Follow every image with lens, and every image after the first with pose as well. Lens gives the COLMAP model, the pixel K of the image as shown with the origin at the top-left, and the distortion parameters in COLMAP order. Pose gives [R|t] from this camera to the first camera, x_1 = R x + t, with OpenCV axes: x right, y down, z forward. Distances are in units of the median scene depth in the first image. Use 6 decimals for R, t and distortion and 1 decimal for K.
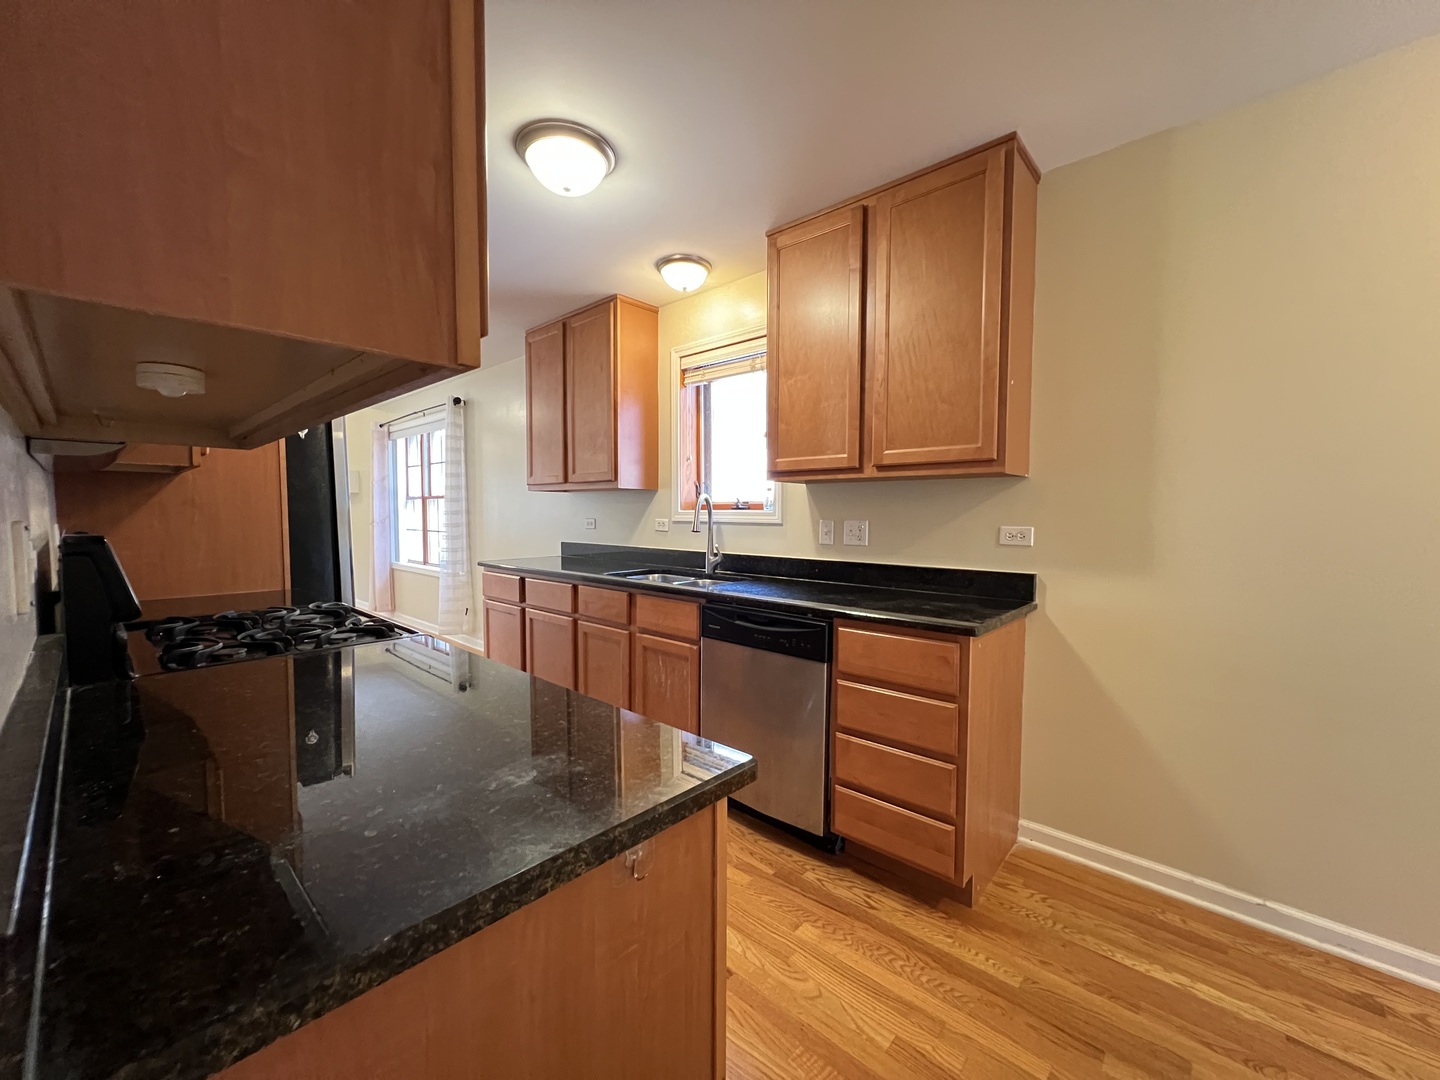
lens RADIAL K [[575.3, 0, 721.6], [0, 575.3, 542.9], [0, 0, 1]] dist [-0.000686, 0.000381]
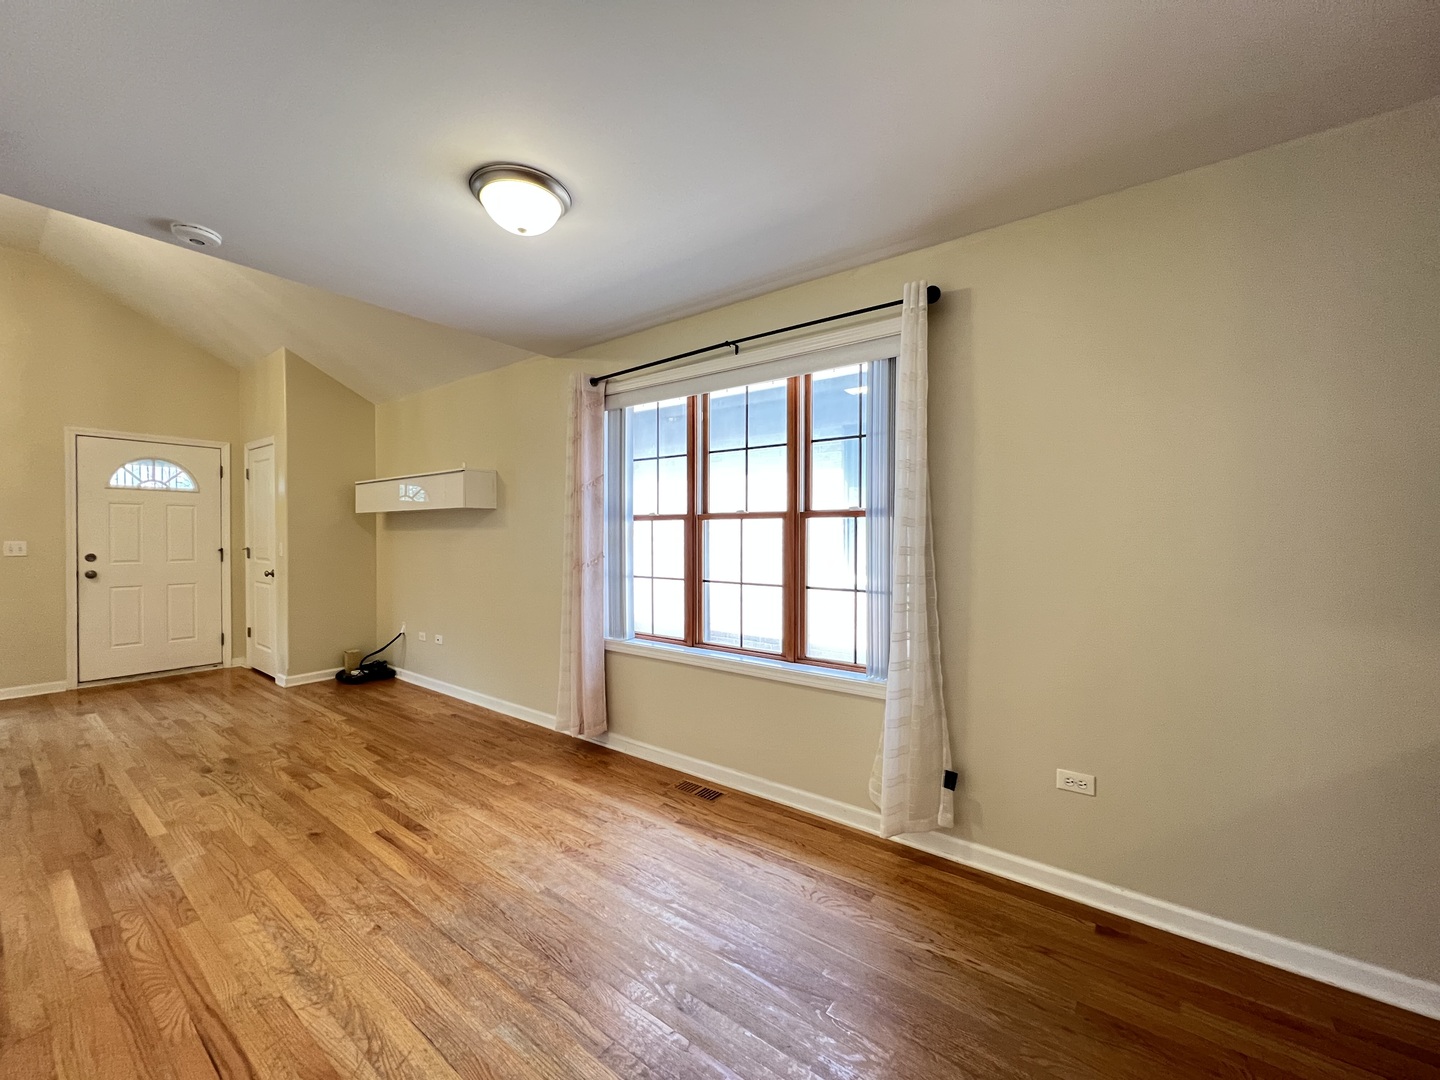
lens RADIAL K [[575.3, 0, 721.6], [0, 575.3, 542.9], [0, 0, 1]] dist [-0.000686, 0.000381]
pose [[0.995713, 0.000125, 0.092501, -1.109721], [0.004137, 0.998939, -0.045876, -0.063799], [-0.092409, 0.046062, 0.994655, 0.989360]]
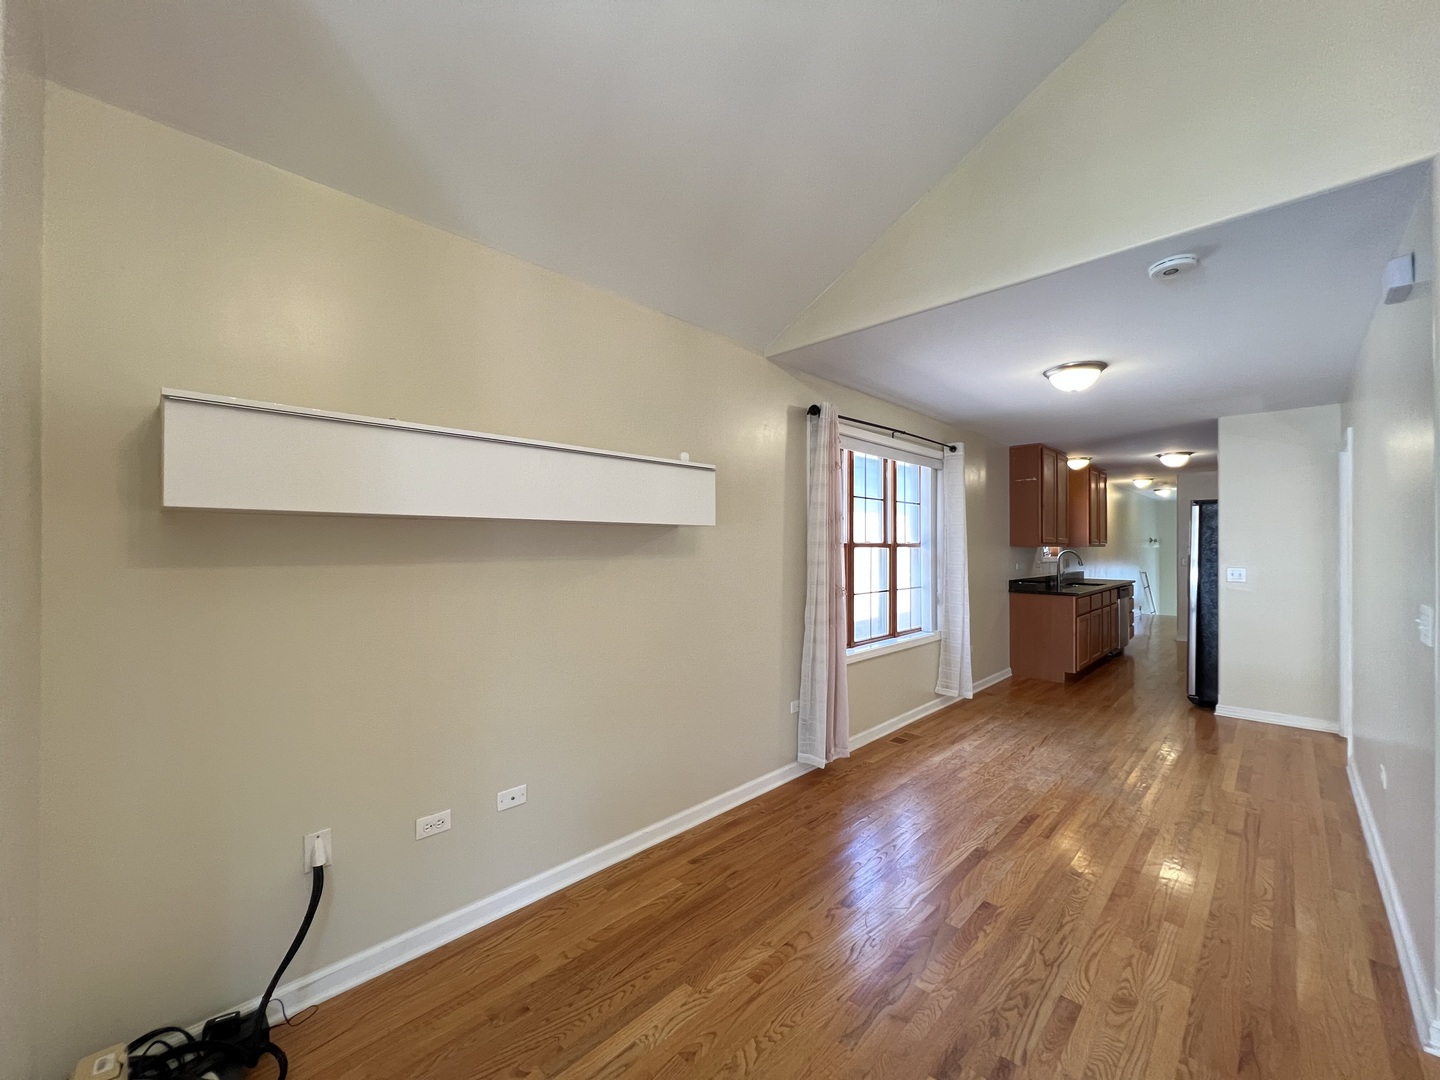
lens RADIAL K [[574.2, 0, 720.0], [0, 574.2, 540.0], [0, 0, 1]] dist [-0.001974, 0.000247]
pose [[0.039260, 0.010382, 0.999175, -2.462988], [0.060096, 0.998111, -0.012732, -0.176253], [-0.997420, 0.060546, 0.038562, 2.335797]]
